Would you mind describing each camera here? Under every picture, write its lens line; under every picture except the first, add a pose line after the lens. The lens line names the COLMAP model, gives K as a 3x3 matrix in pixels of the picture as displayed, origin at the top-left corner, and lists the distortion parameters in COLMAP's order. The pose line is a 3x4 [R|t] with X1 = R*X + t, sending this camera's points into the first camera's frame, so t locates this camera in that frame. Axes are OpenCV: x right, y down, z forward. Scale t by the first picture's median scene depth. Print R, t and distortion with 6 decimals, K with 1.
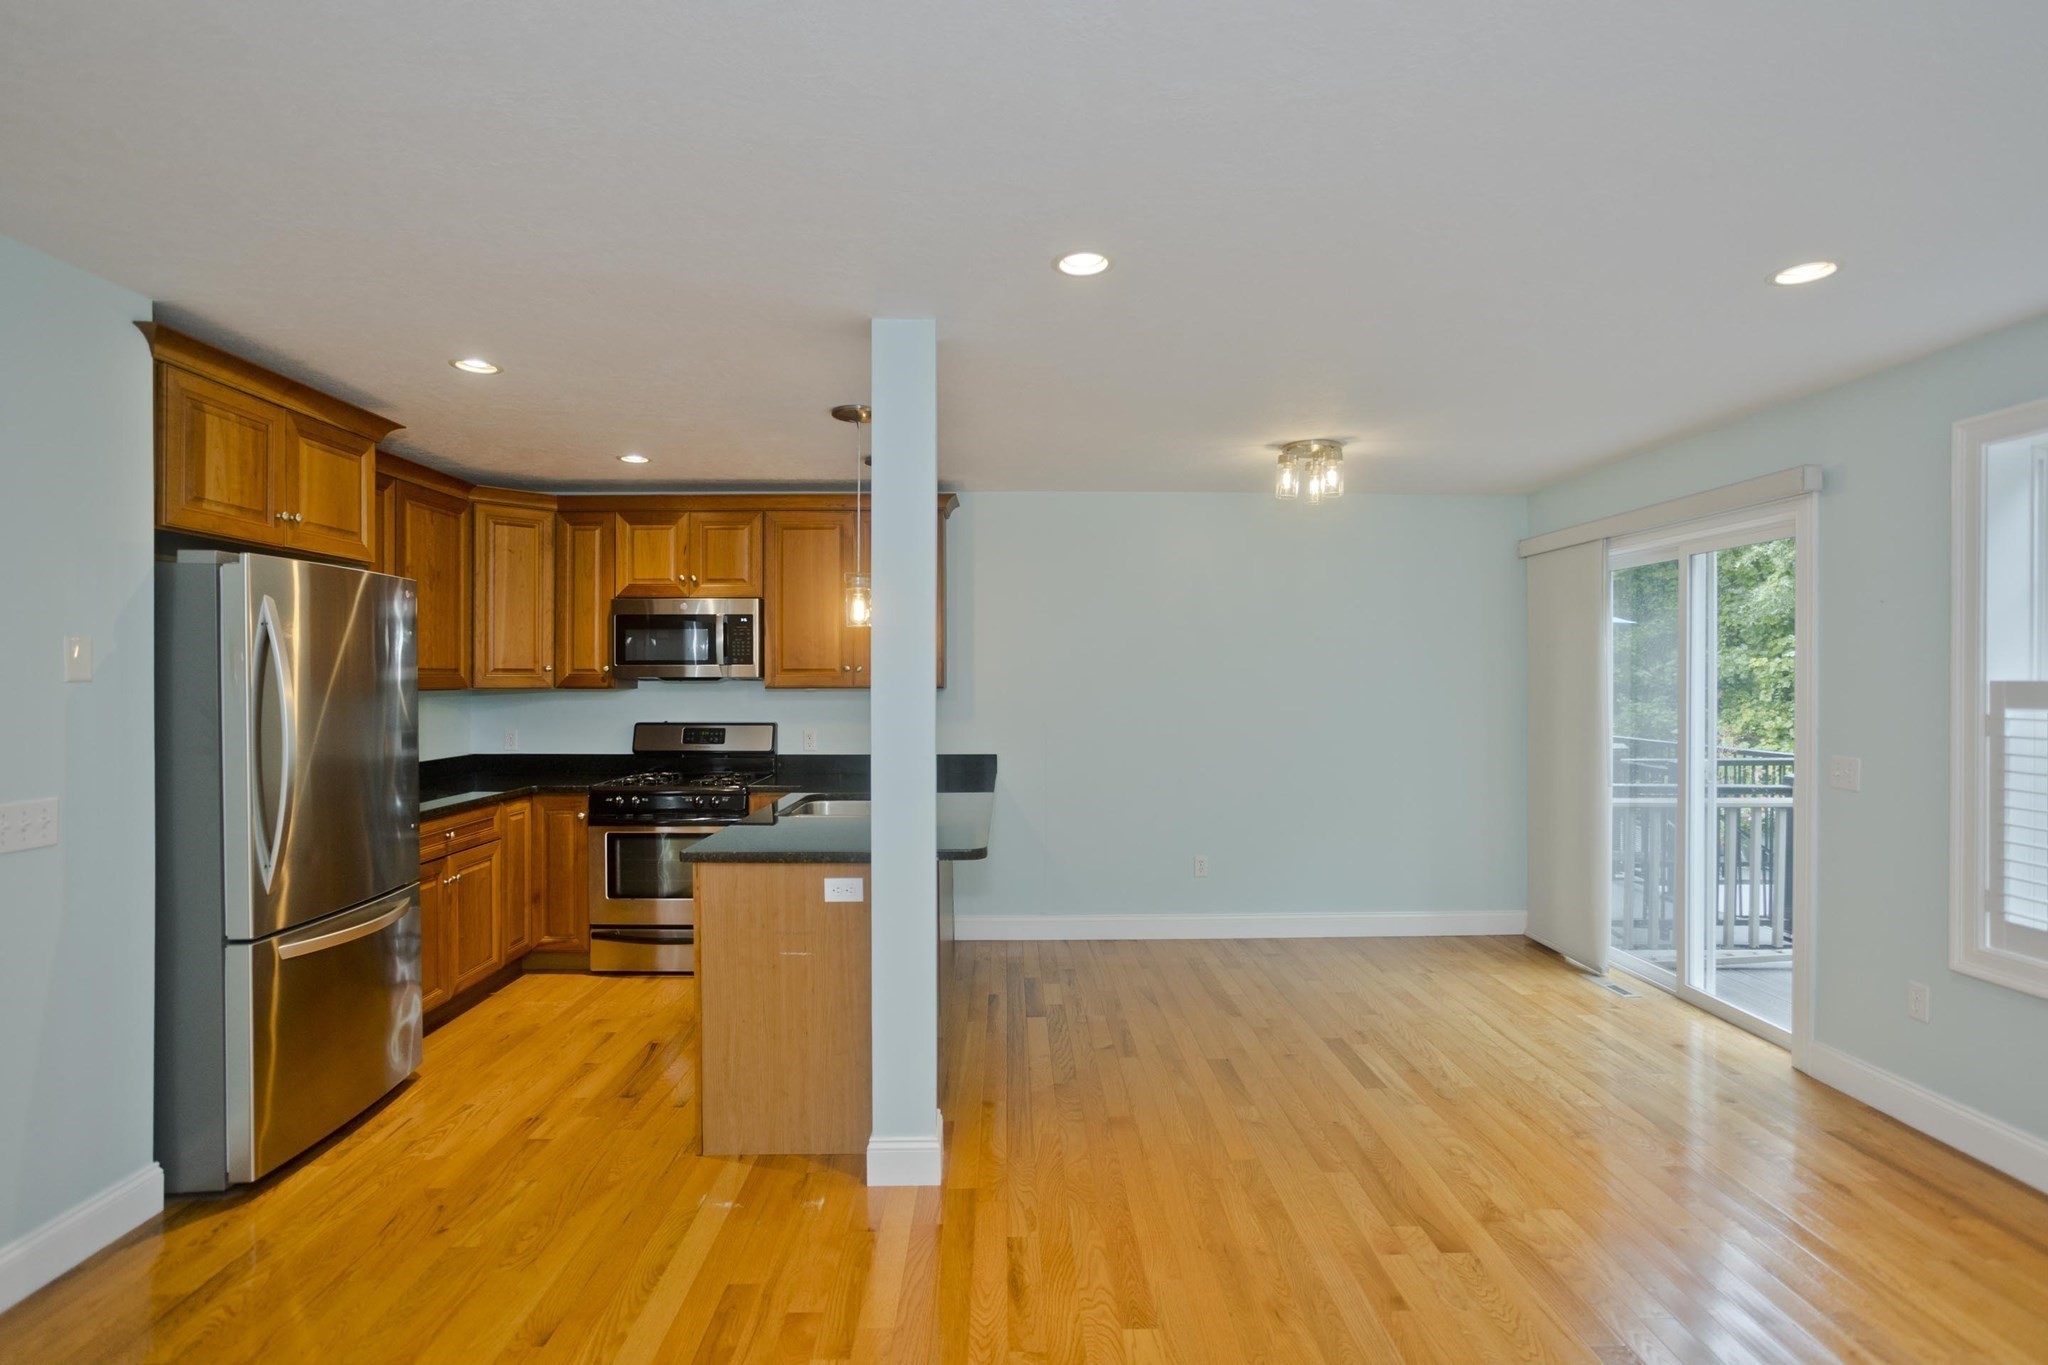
lens RADIAL K [[1003.7, 0, 1012.0], [0, 1003.7, 670.3], [0, 0, 1]] dist [-0.040302, 0.022245]
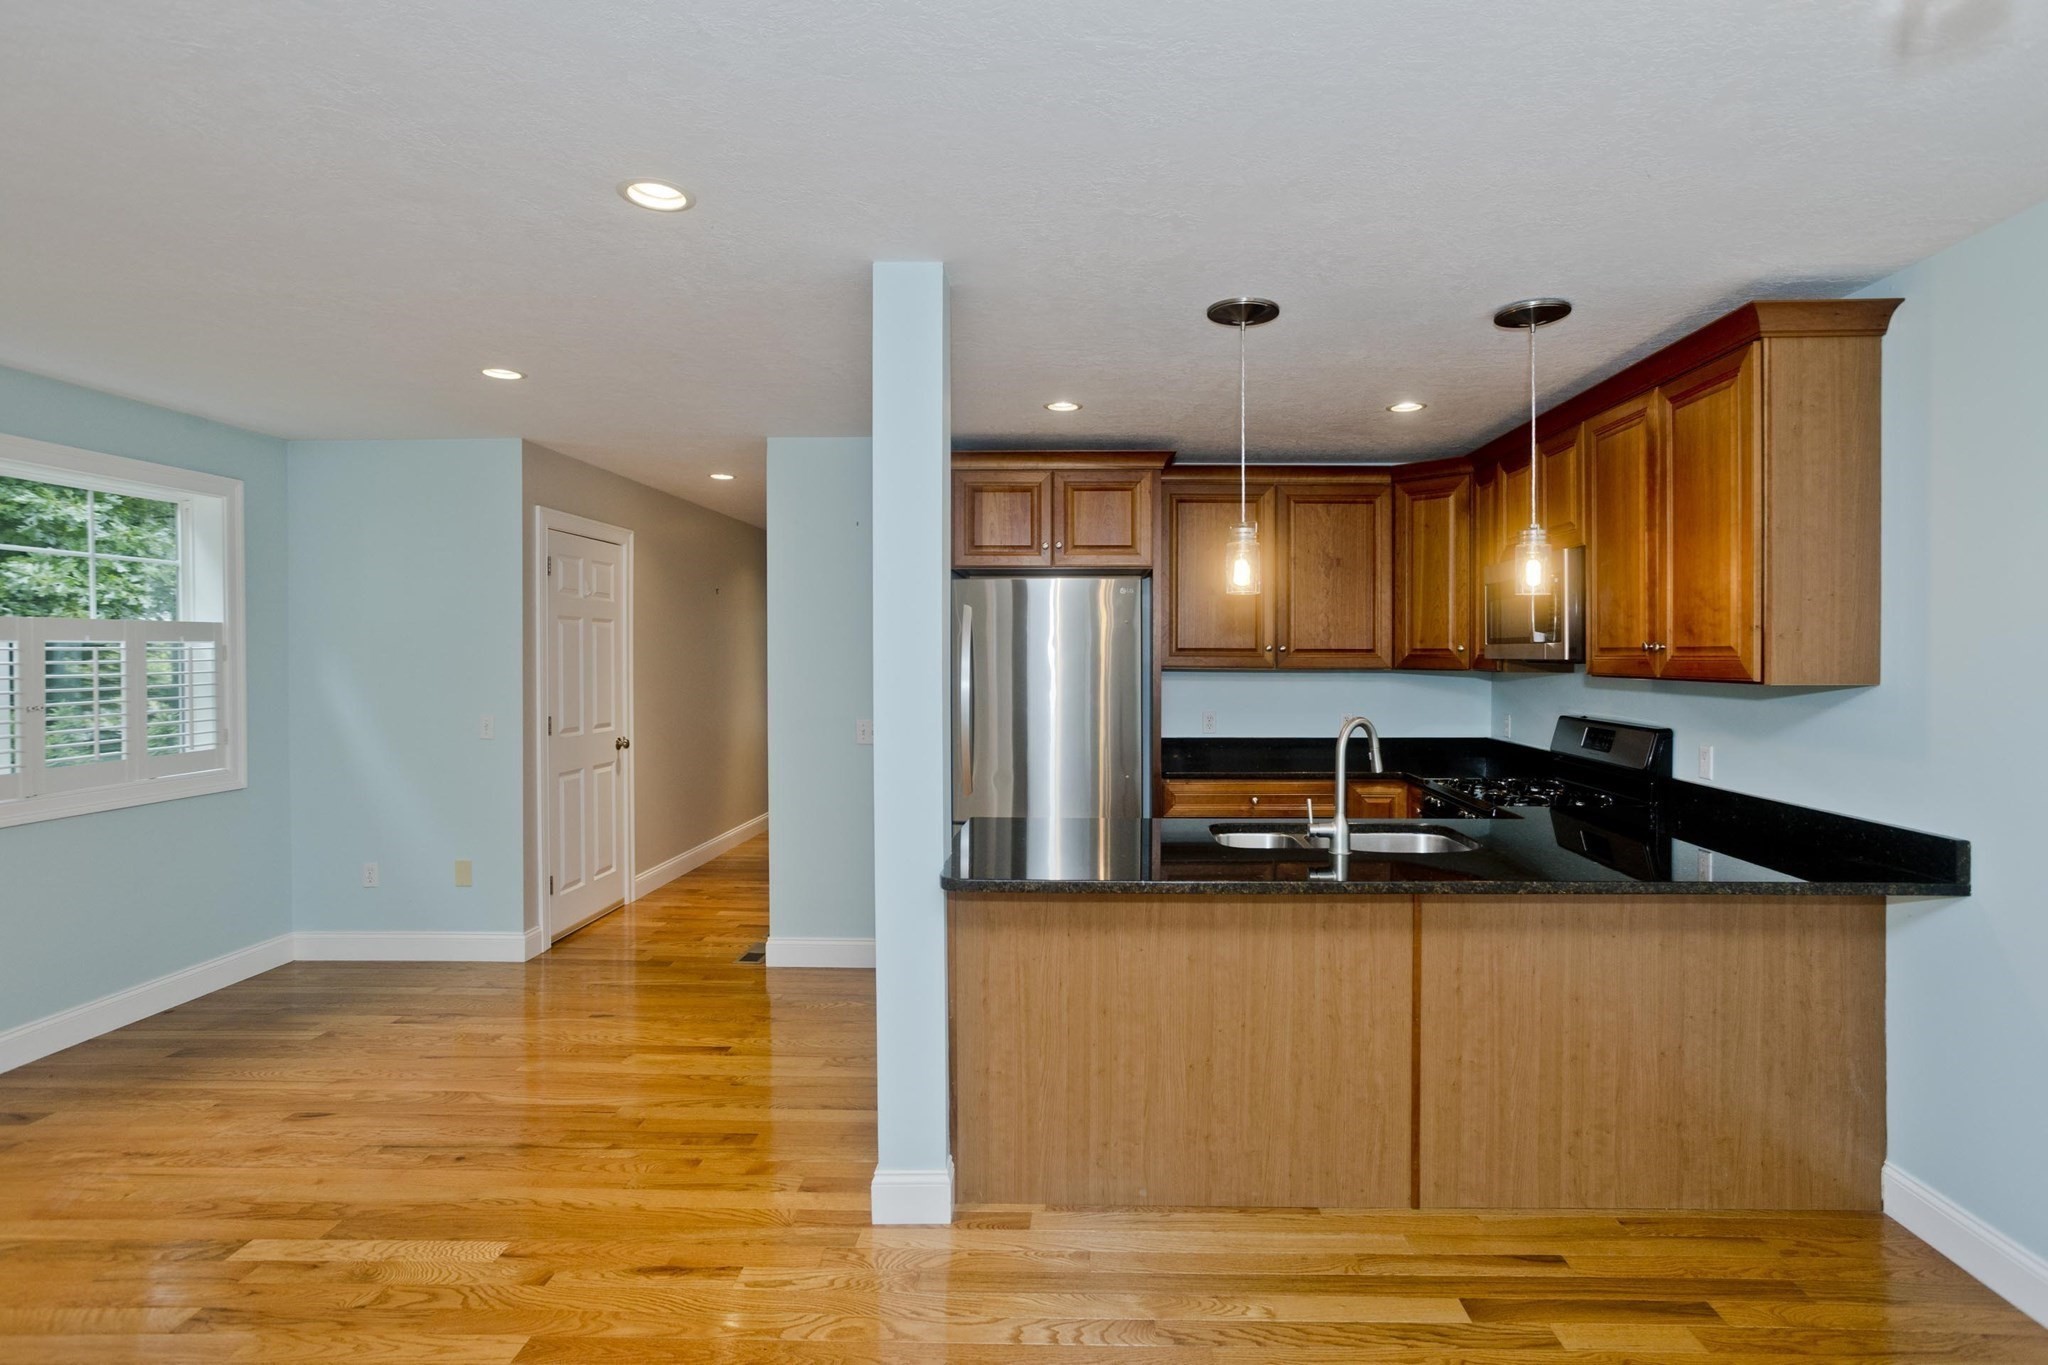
lens RADIAL K [[1003.7, 0, 1078.8], [0, 1003.7, 660.3], [0, 0, 1]] dist [-0.040302, 0.022245]
pose [[-0.029296, 0.009493, -0.999526, 0.608229], [0.003525, 0.999950, 0.009394, -0.001503], [0.999565, -0.003248, -0.029328, 0.903295]]
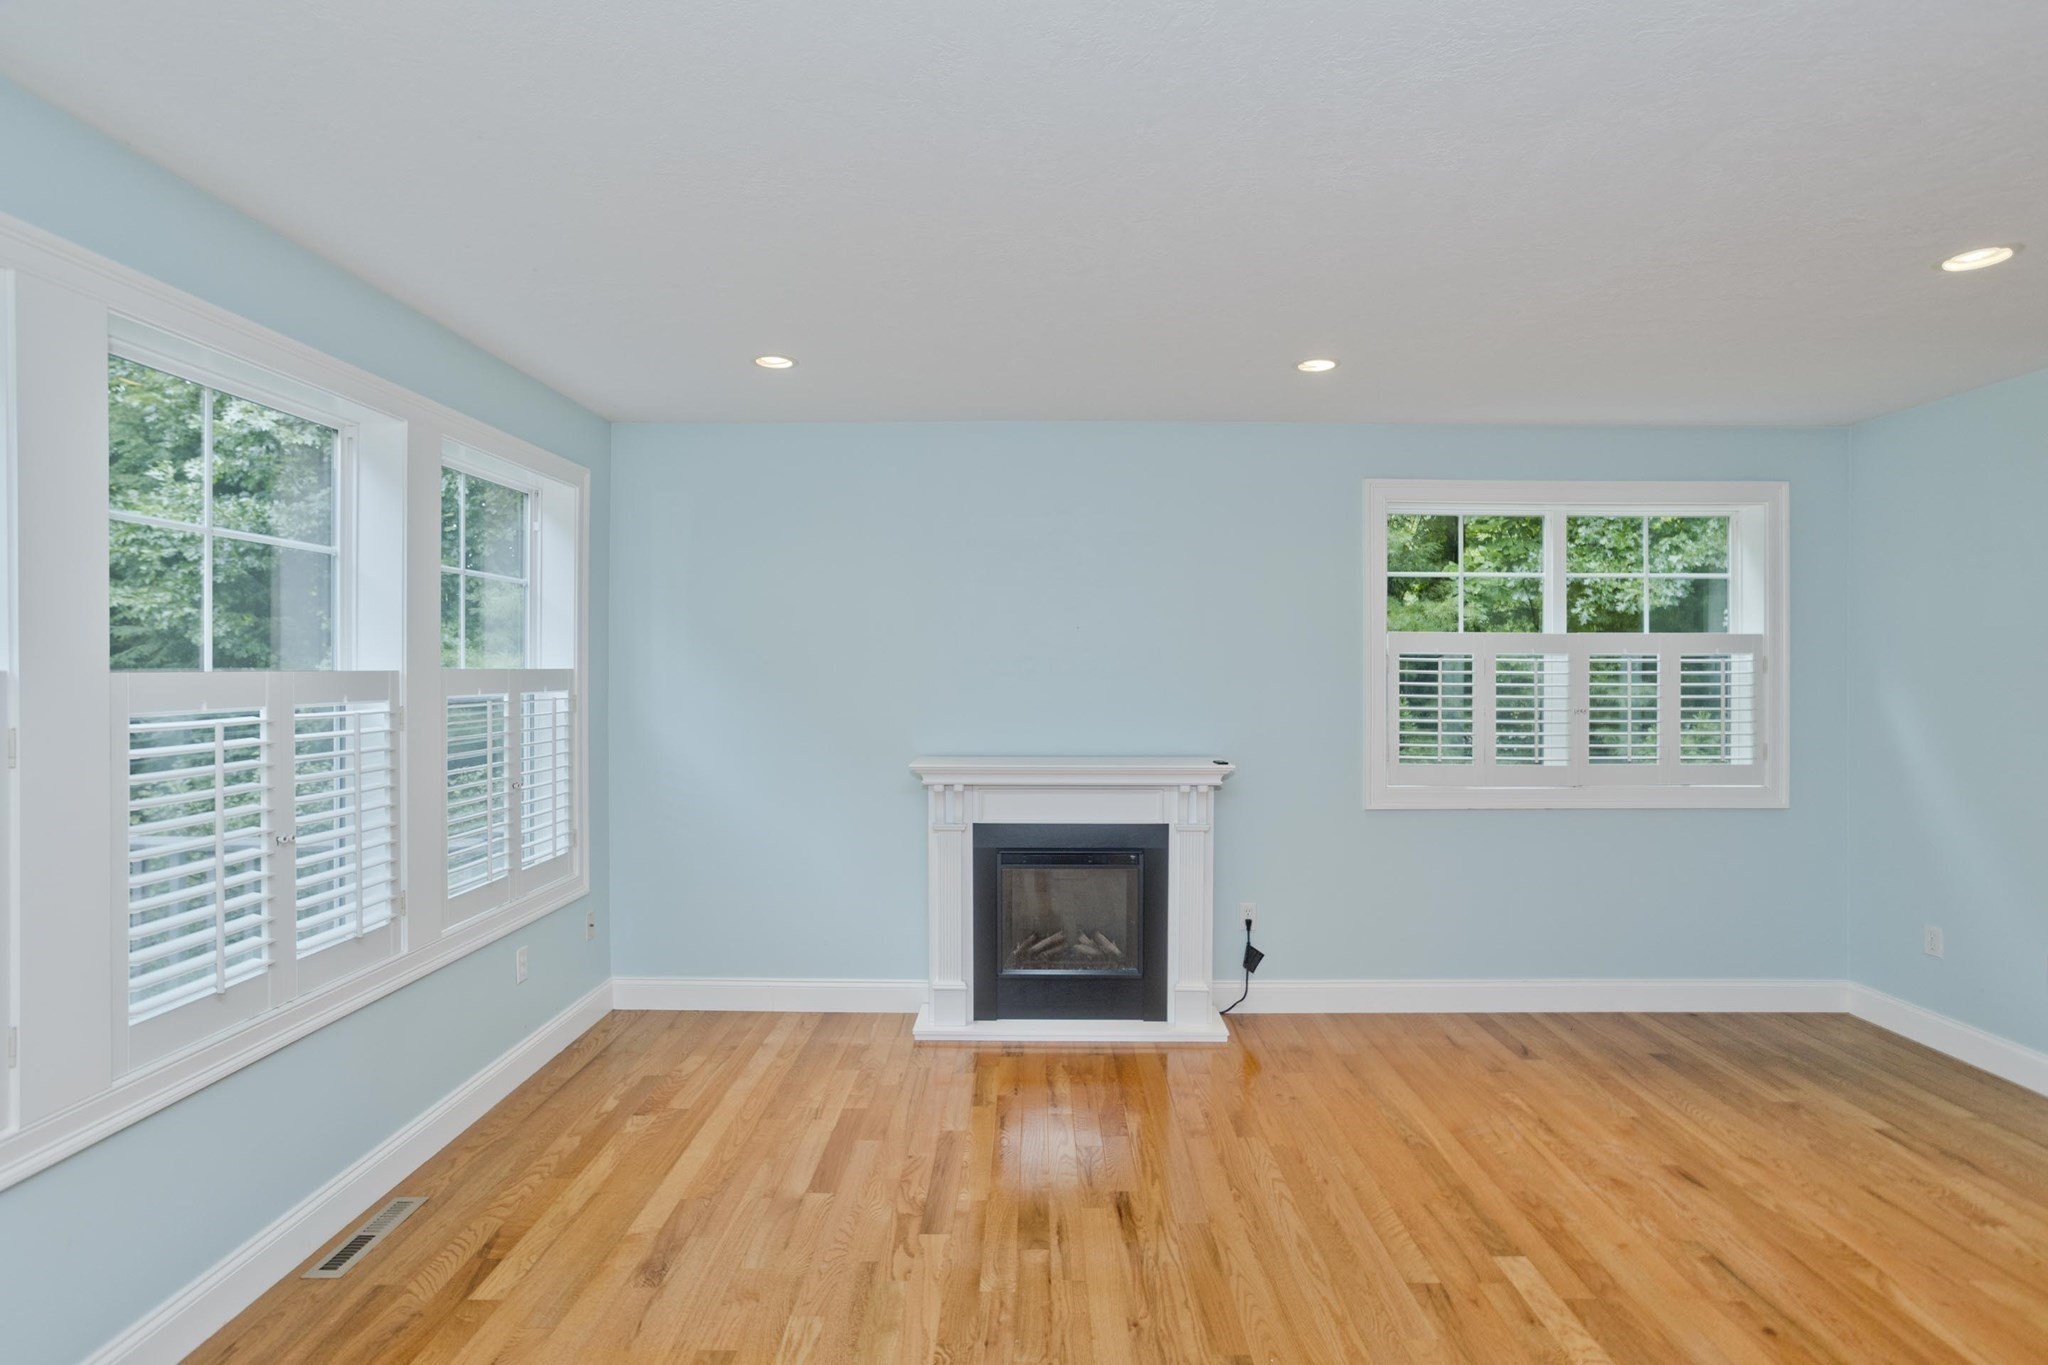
lens RADIAL K [[1003.7, 0, 1021.6], [0, 1003.7, 660.4], [0, 0, 1]] dist [-0.040302, 0.022245]
pose [[-0.999732, -0.003647, 0.022854, 0.293480], [-0.003724, 0.999988, -0.003291, -0.000472], [-0.022841, -0.003375, -0.999733, 0.990709]]
